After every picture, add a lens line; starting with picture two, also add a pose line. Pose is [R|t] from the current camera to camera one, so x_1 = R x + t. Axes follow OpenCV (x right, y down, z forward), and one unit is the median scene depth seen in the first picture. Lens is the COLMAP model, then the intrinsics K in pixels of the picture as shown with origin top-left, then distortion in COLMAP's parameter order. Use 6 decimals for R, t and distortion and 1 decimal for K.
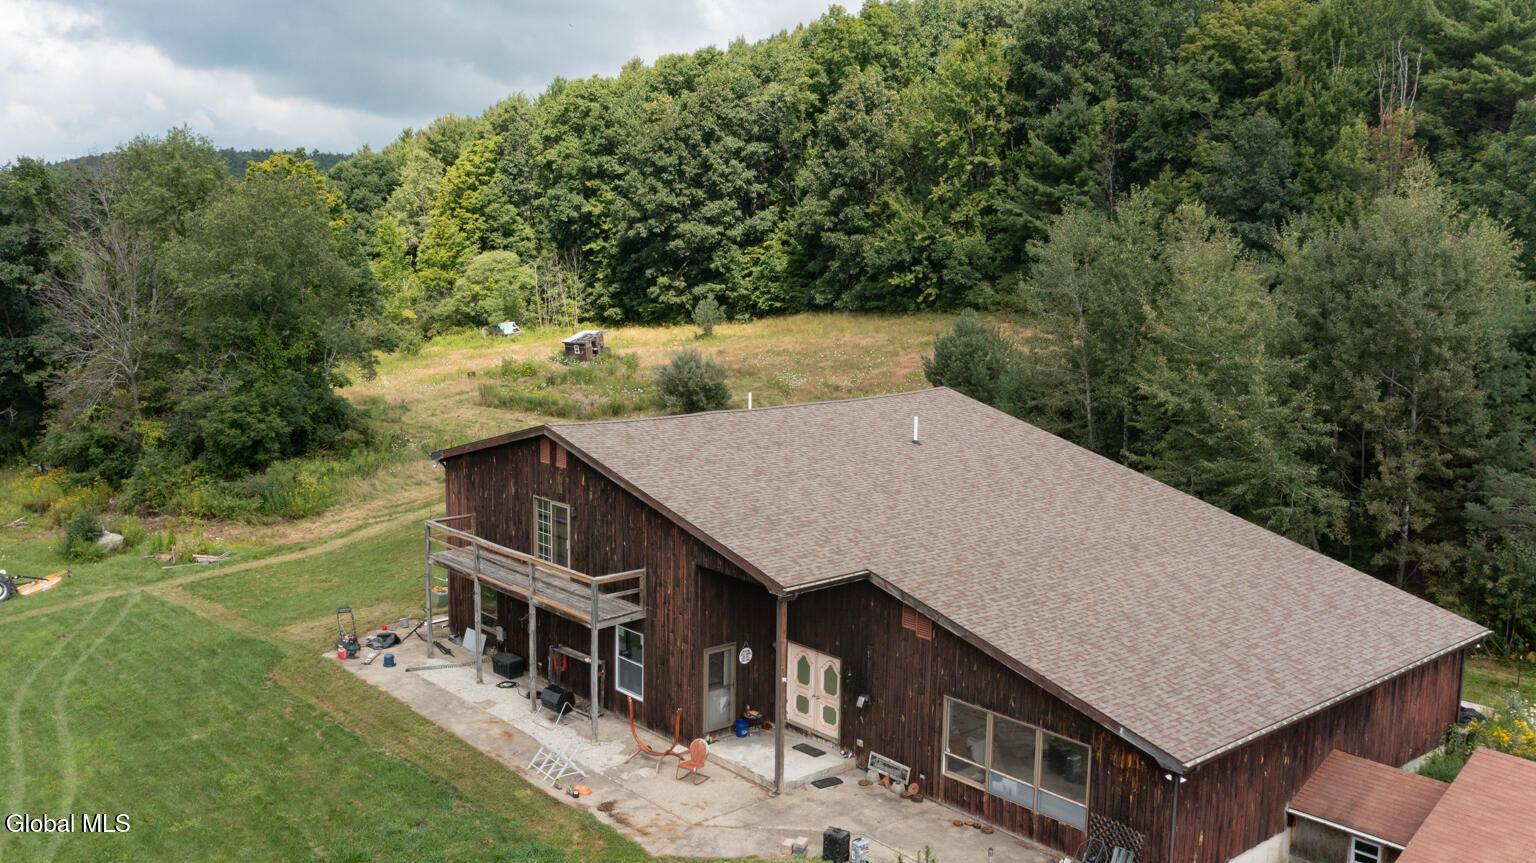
lens RADIAL K [[1346.4, 0, 675.0], [0, 1346.4, 437.8], [0, 0, 1]] dist [-0.006772, -0.008327]
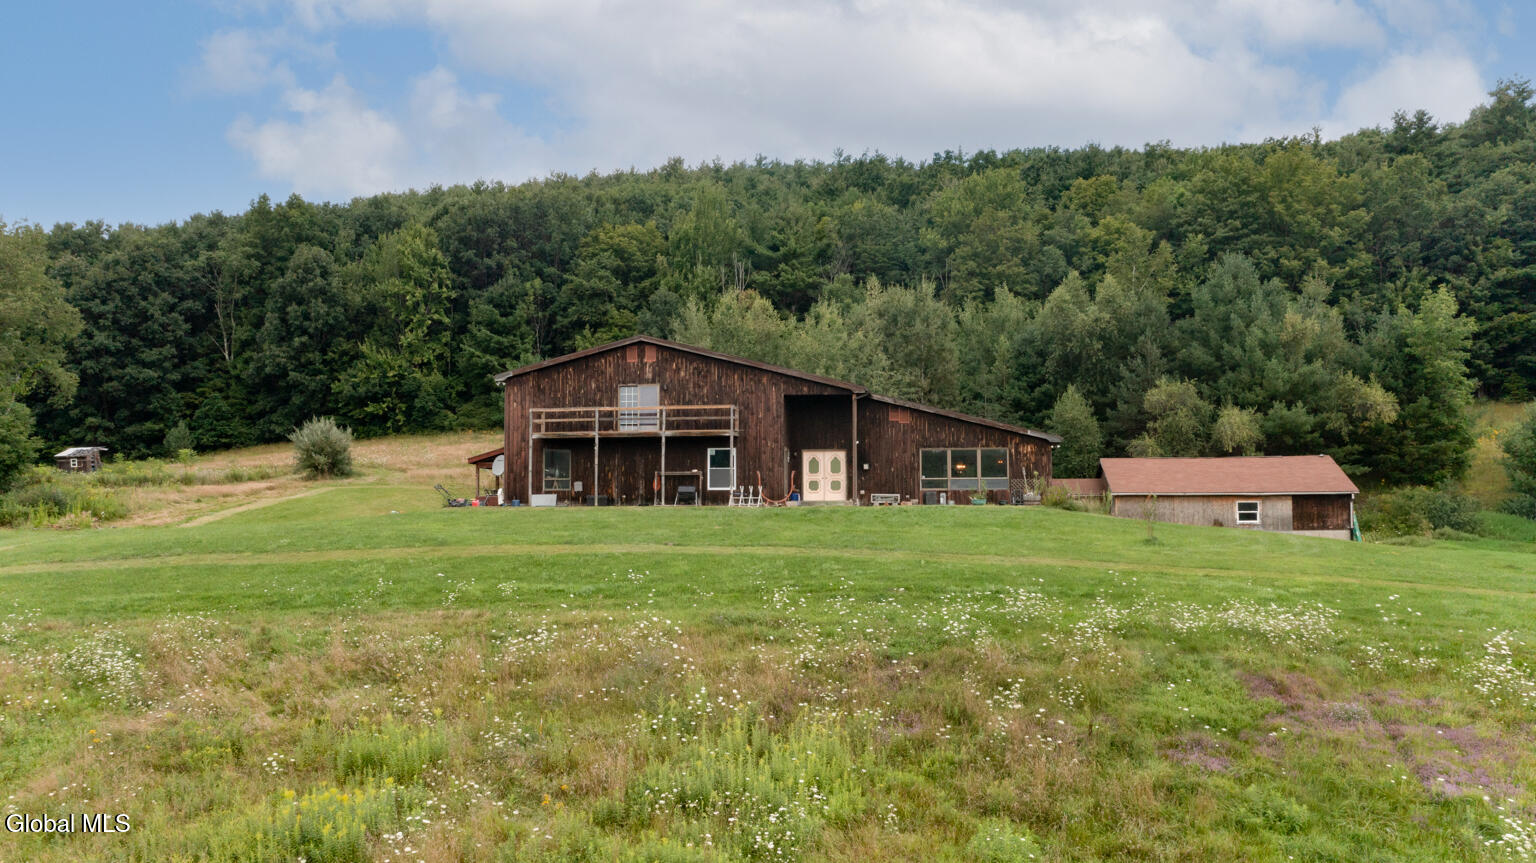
lens RADIAL K [[1299.3, 0, 738.1], [0, 1299.3, 425.4], [0, 0, 1]] dist [-0.017326, -0.004903]
pose [[0.728861, 0.043792, 0.683259, -0.405449], [0.107818, 0.978159, -0.177706, 0.146113], [-0.676119, 0.203191, 0.708221, -0.055265]]
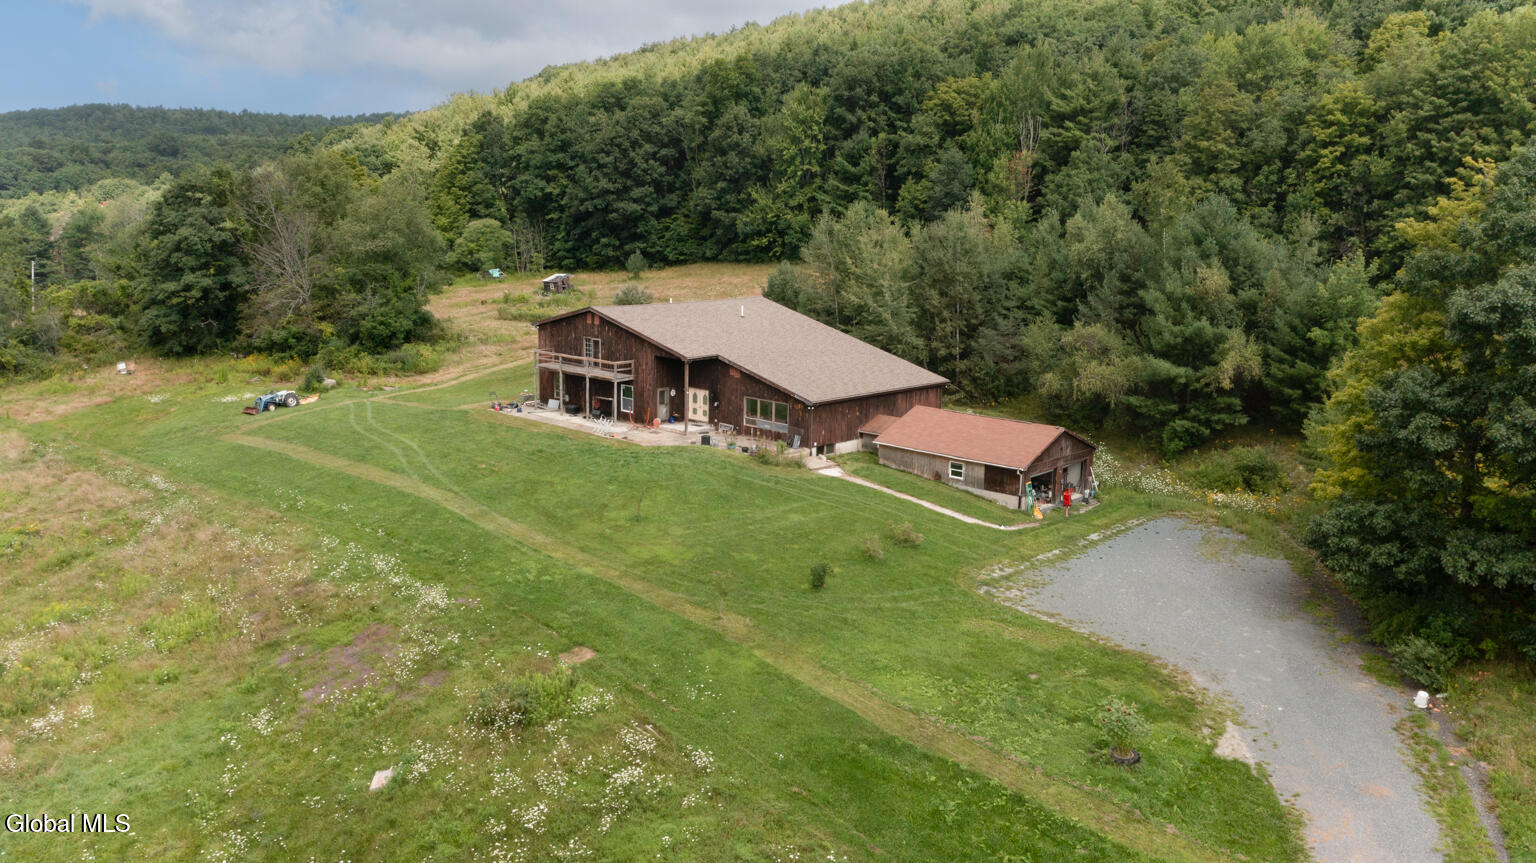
lens RADIAL K [[1299.3, 0, 738.1], [0, 1299.3, 425.4], [0, 0, 1]] dist [-0.017326, -0.004903]
pose [[0.992734, -0.011220, 0.119804, -0.044009], [0.007570, 0.999494, 0.030881, 0.052393], [-0.120090, -0.029750, 0.992317, -0.536269]]
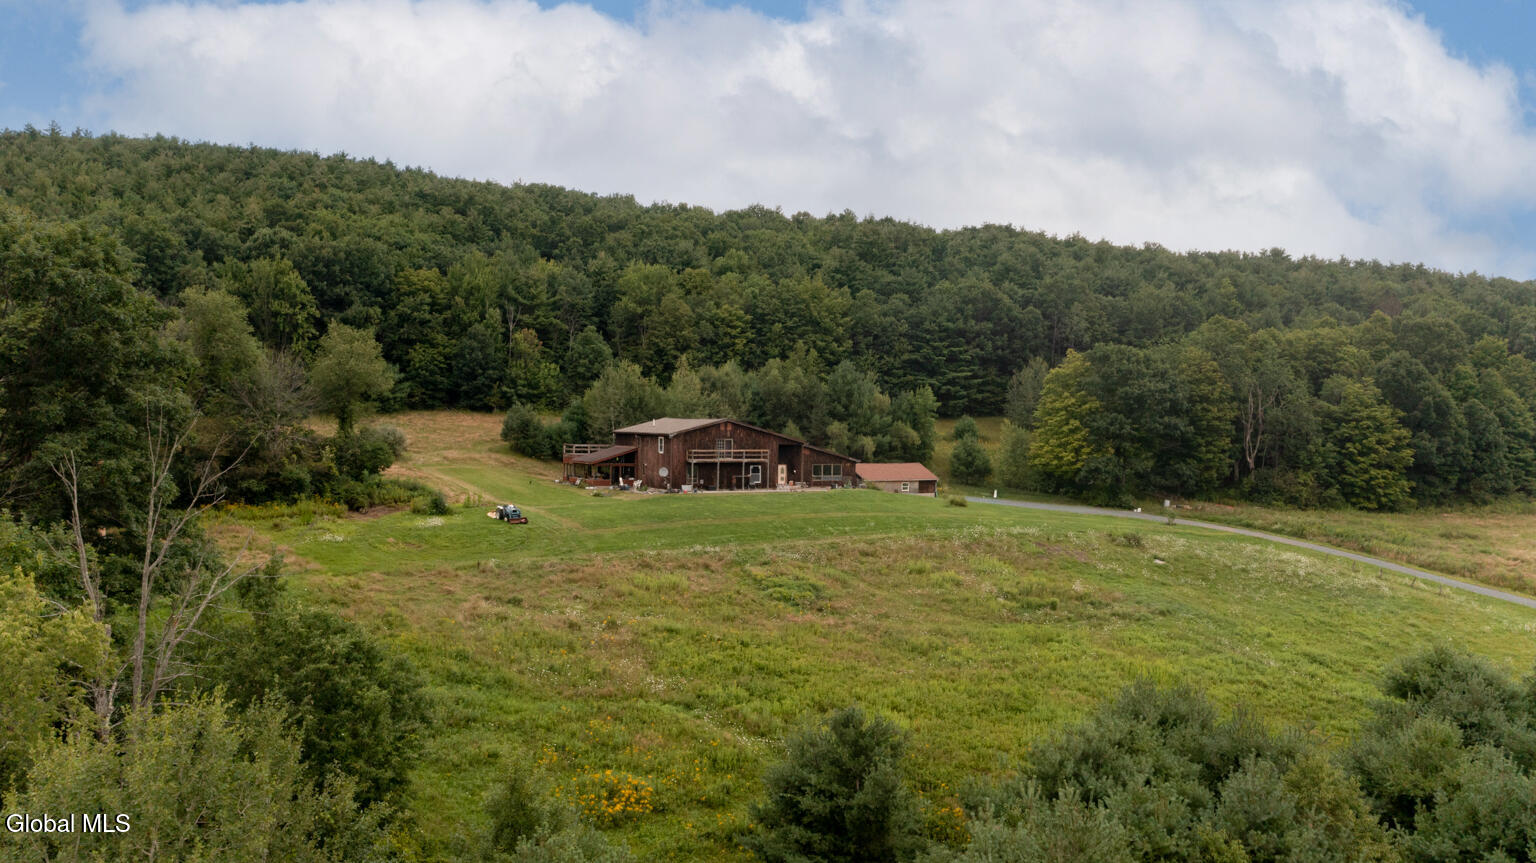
lens RADIAL K [[1248.4, 0, 768.0], [0, 1248.4, 431.5], [0, 0, 1]] dist [-0.011712, -0.005447]
pose [[0.177602, -0.012962, 0.984017, -1.358967], [0.132049, 0.991185, -0.010777, 0.031246], [-0.975203, 0.131852, 0.177748, 0.101683]]
